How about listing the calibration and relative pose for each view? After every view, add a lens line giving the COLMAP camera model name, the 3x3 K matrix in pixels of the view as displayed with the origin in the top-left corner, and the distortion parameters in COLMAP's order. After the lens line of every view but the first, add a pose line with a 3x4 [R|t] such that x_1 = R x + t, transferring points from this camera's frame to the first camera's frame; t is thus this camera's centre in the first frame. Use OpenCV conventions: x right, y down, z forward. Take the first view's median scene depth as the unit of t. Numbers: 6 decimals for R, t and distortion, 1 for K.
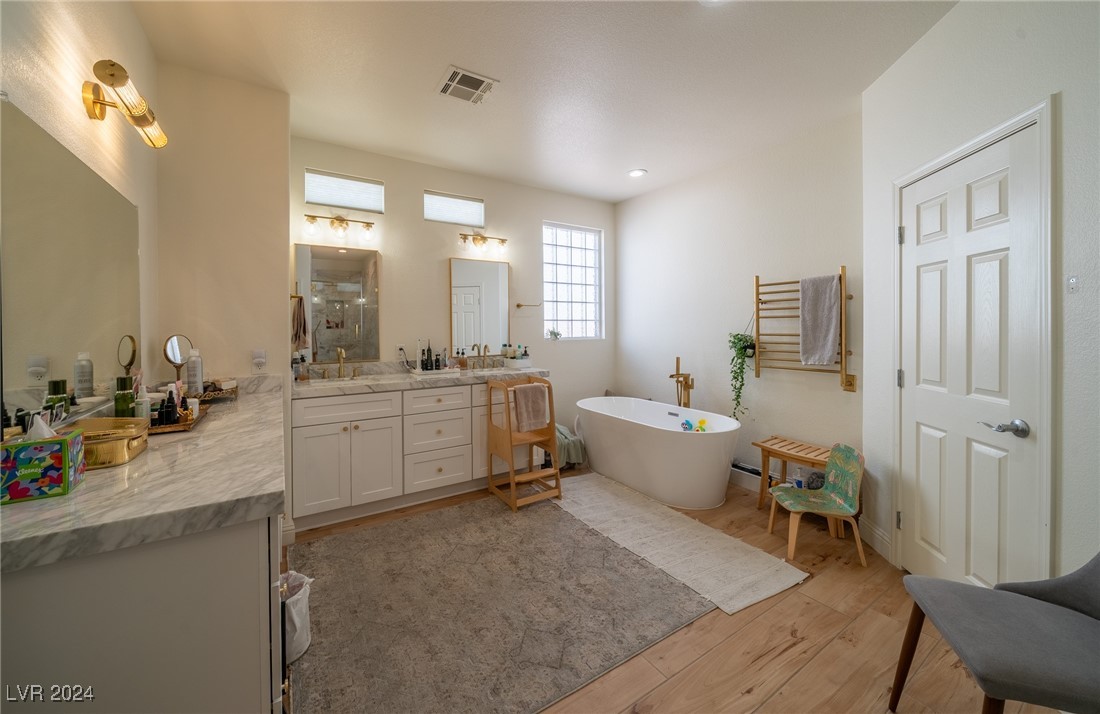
lens RADIAL K [[399.4, 0, 532.1], [0, 399.4, 309.2], [0, 0, 1]] dist [0.000678, 0.000029]
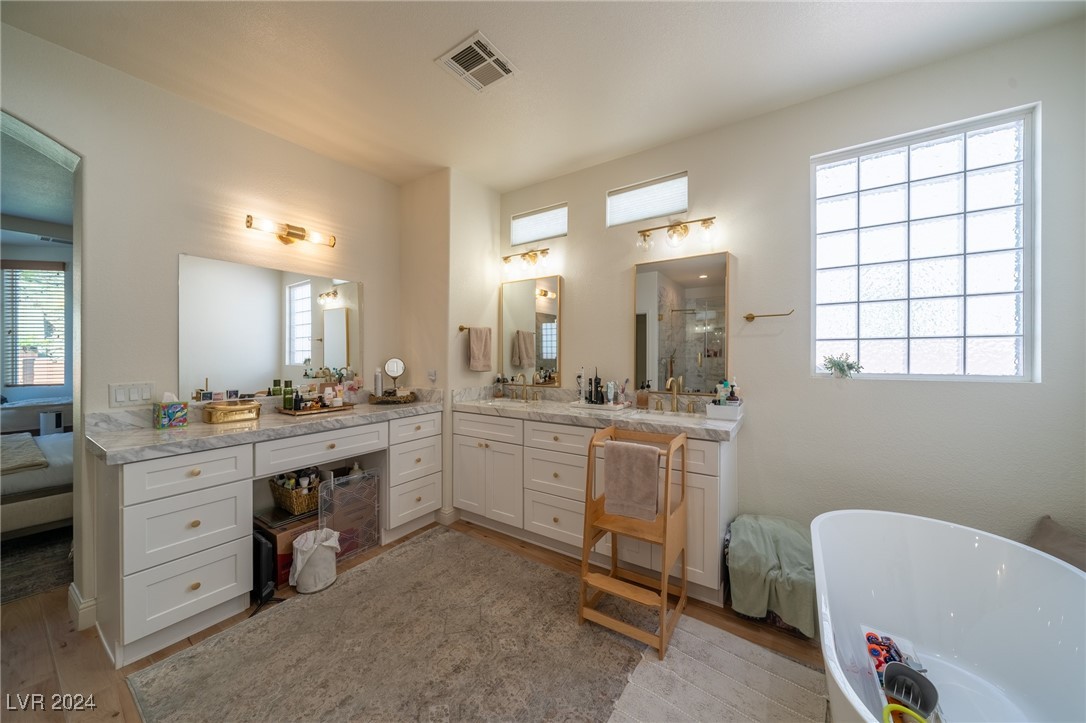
lens RADIAL K [[377.8, 0, 545.7], [0, 377.8, 347.8], [0, 0, 1]] dist [-0.006470, -0.000224]
pose [[0.411425, -0.019166, -0.911242, 0.432755], [0.037094, 0.999303, -0.004270, 0.033504], [0.910689, -0.032045, 0.411849, 0.574084]]
